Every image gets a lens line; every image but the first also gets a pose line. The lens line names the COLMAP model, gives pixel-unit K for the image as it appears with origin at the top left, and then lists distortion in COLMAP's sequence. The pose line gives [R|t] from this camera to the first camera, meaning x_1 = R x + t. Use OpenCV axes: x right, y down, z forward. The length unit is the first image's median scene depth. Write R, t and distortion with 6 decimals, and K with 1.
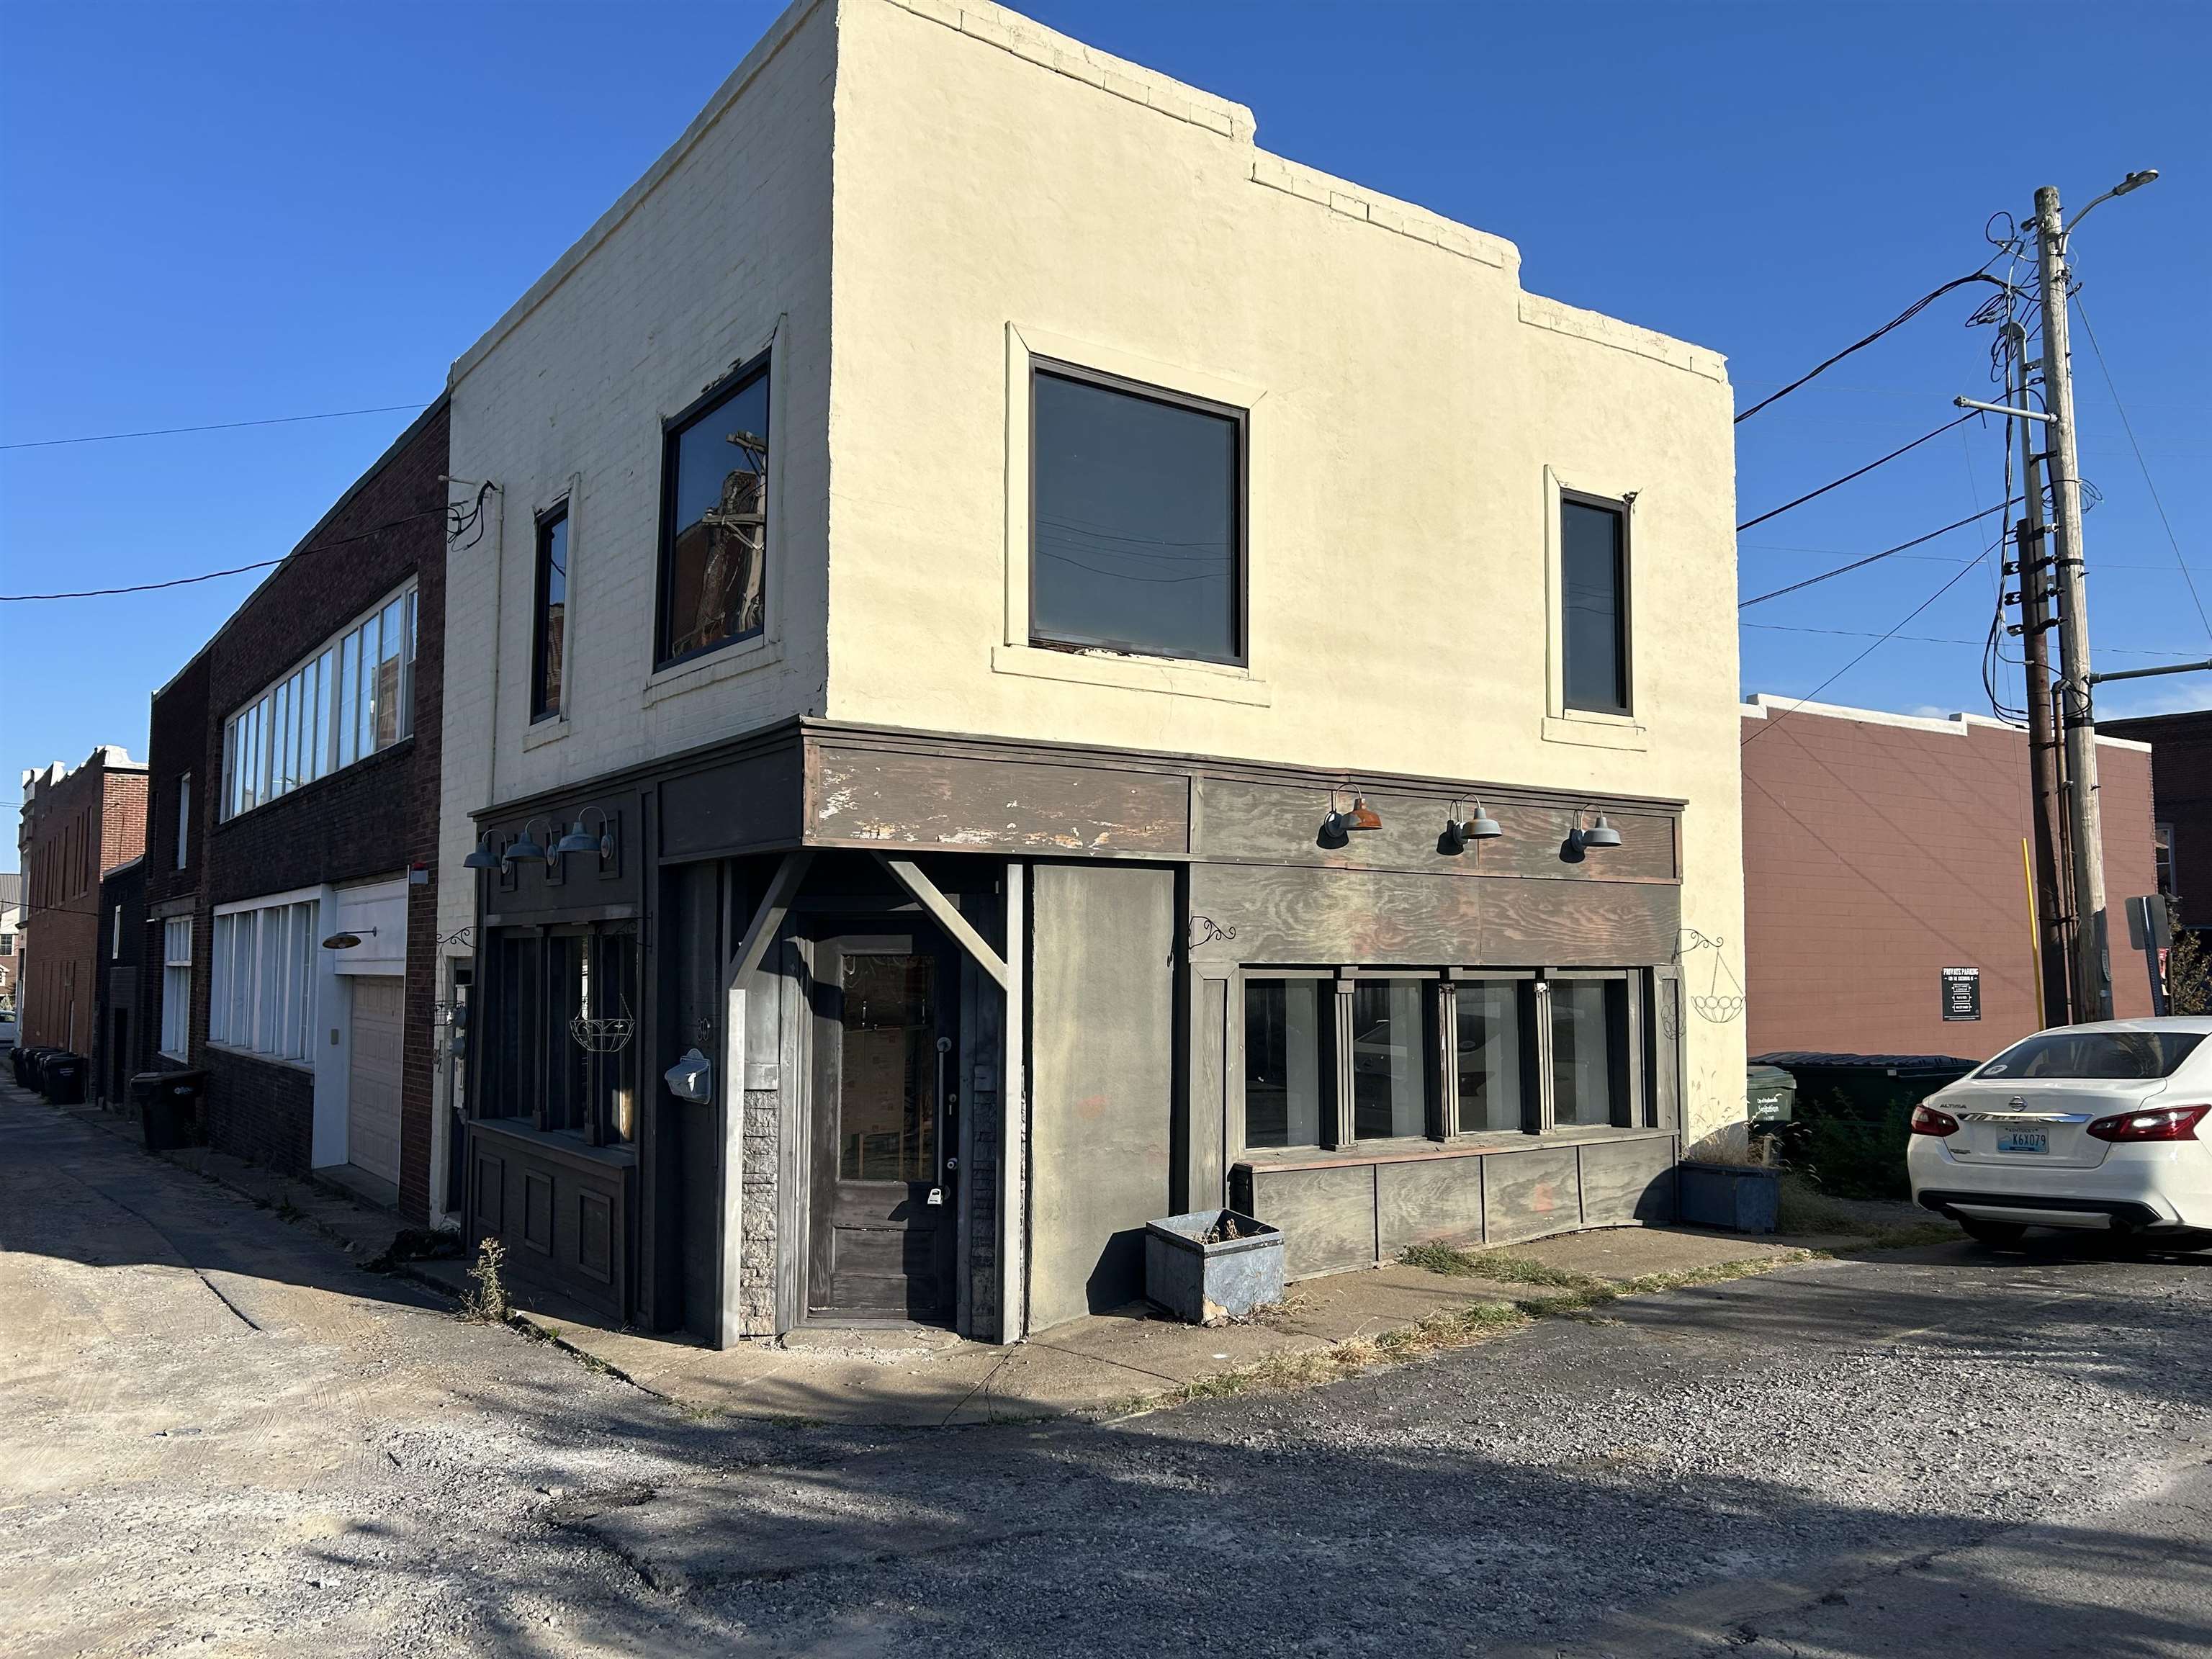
lens RADIAL K [[1671.0, 0, 1101.2], [0, 1671.0, 835.0], [0, 0, 1]] dist [0.029479, -0.011843]
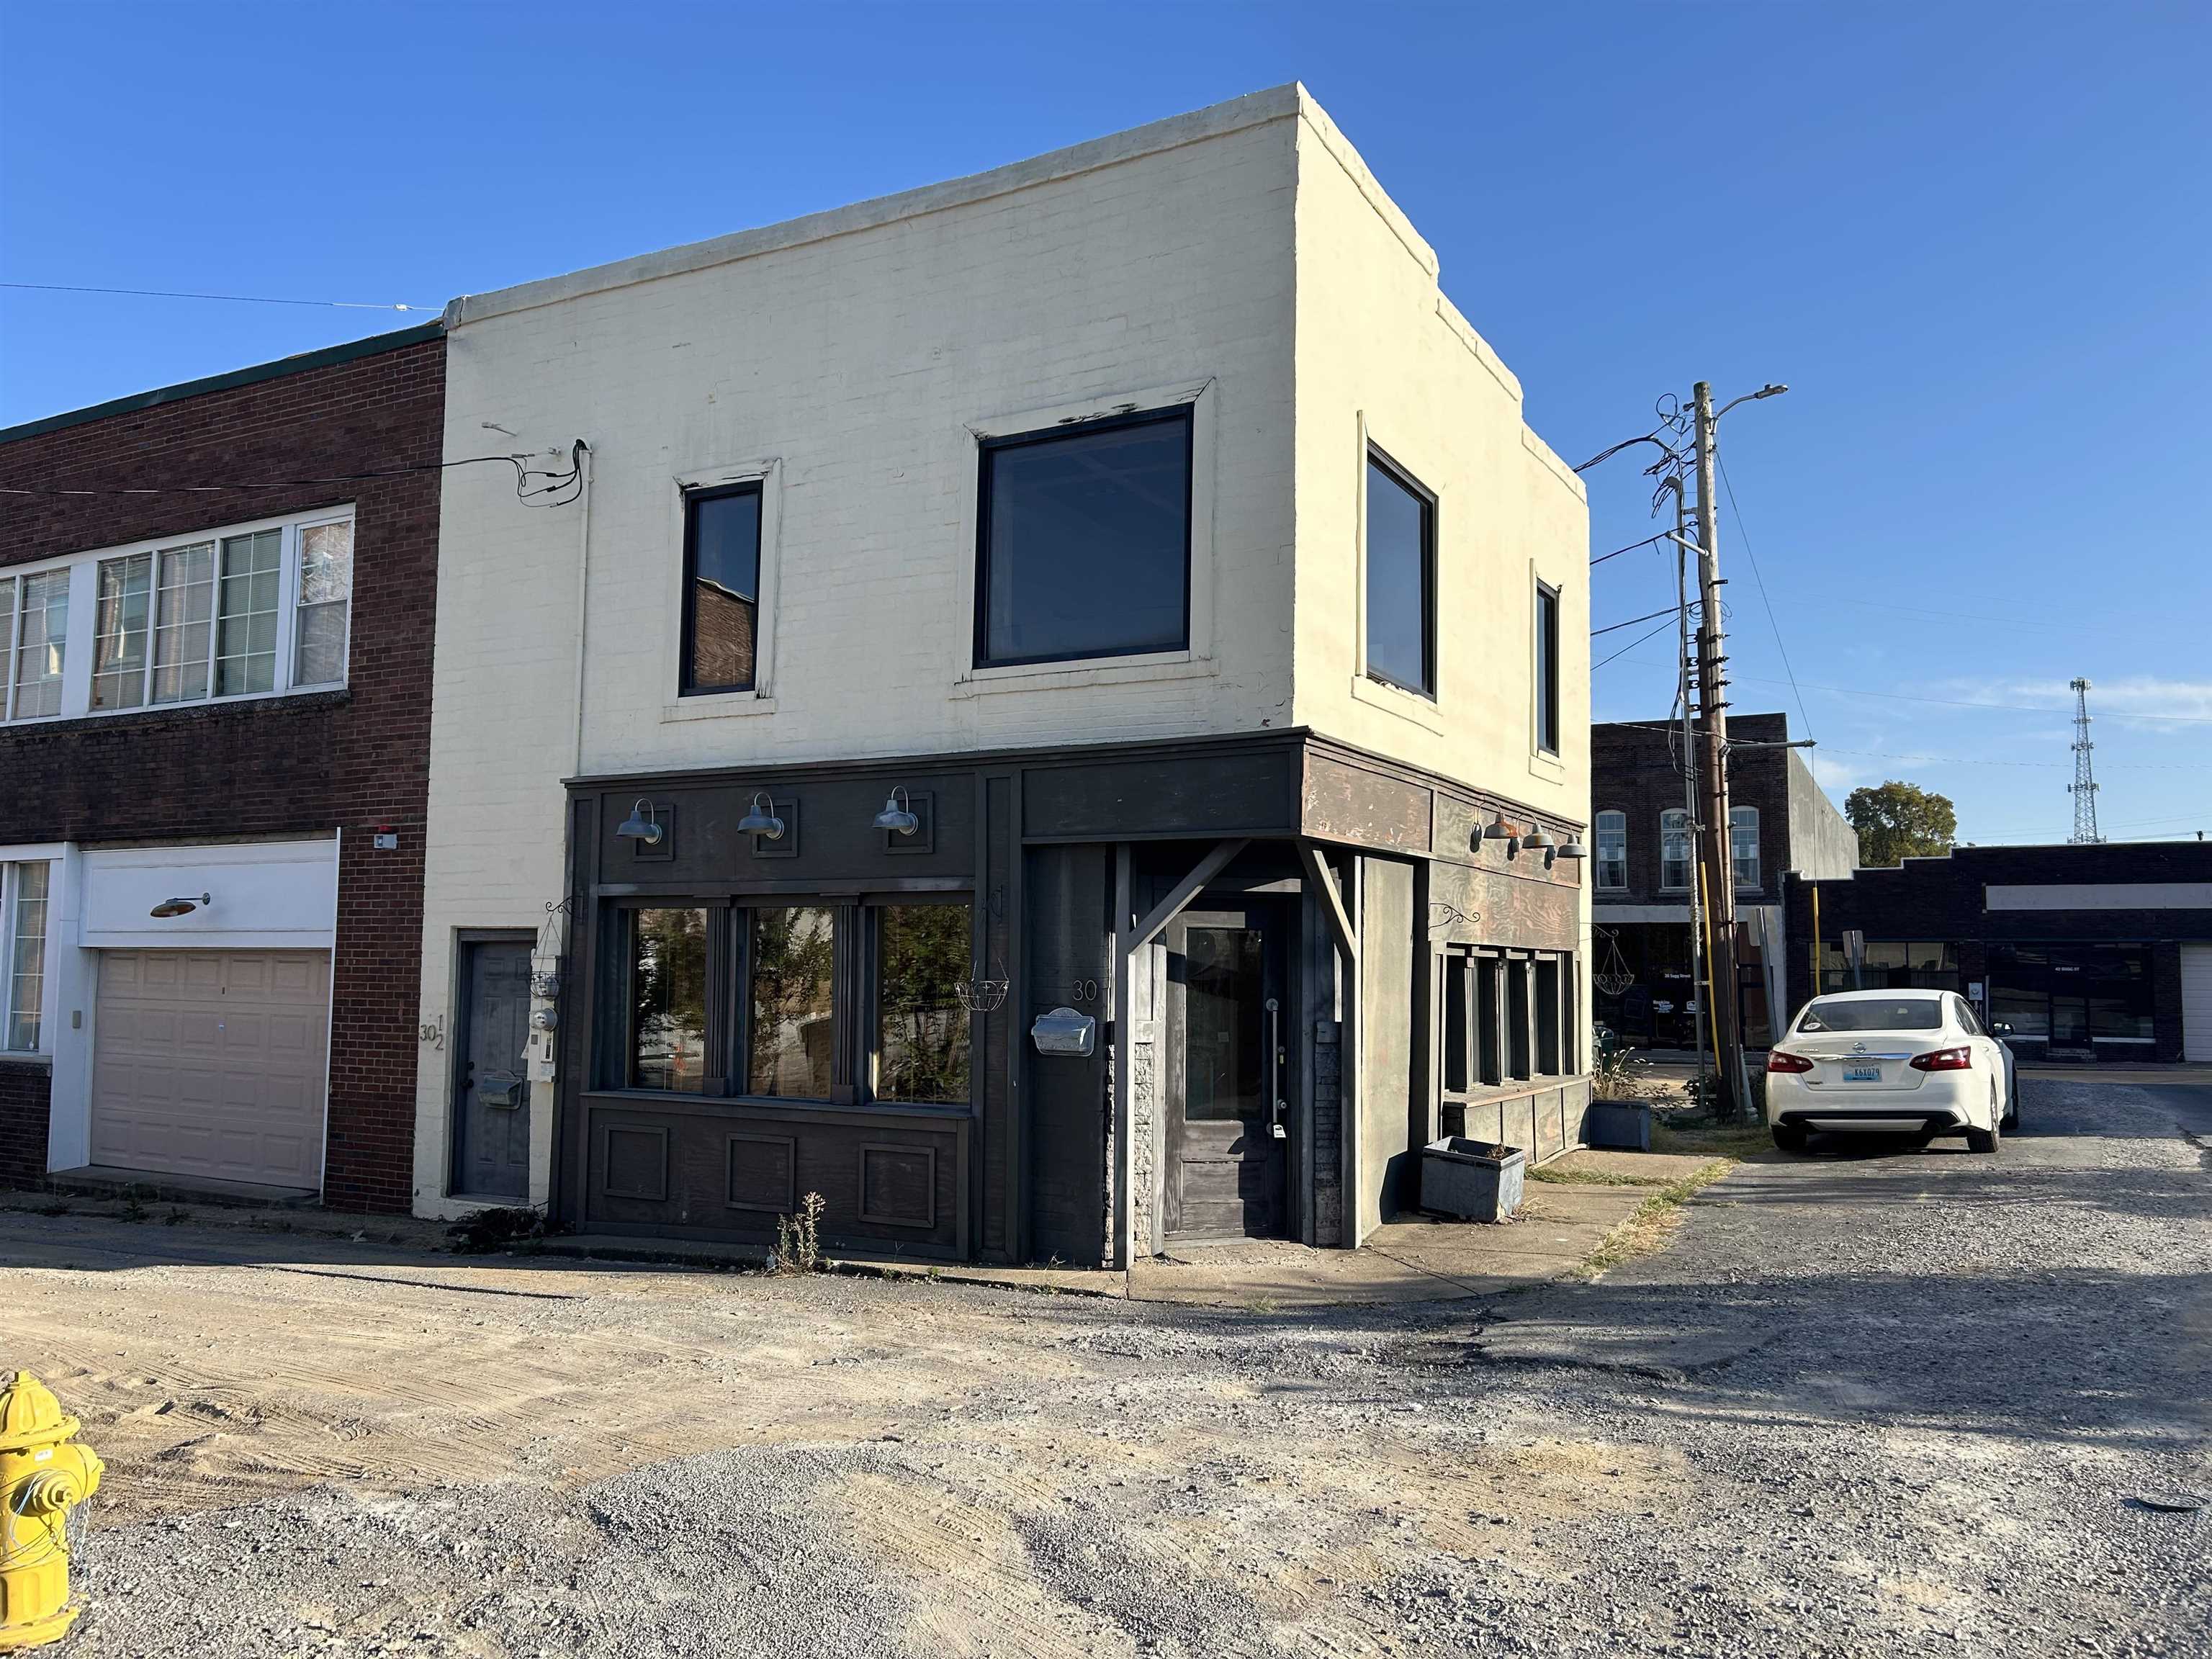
lens RADIAL K [[1657.9, 0, 1103.7], [0, 1657.9, 833.3], [0, 0, 1]] dist [0.118296, -0.231301]
pose [[0.901395, 0.043865, 0.430771, -0.635604], [-0.043671, 0.998992, -0.010345, 0.018341], [-0.430791, -0.009487, 0.902402, -0.015911]]
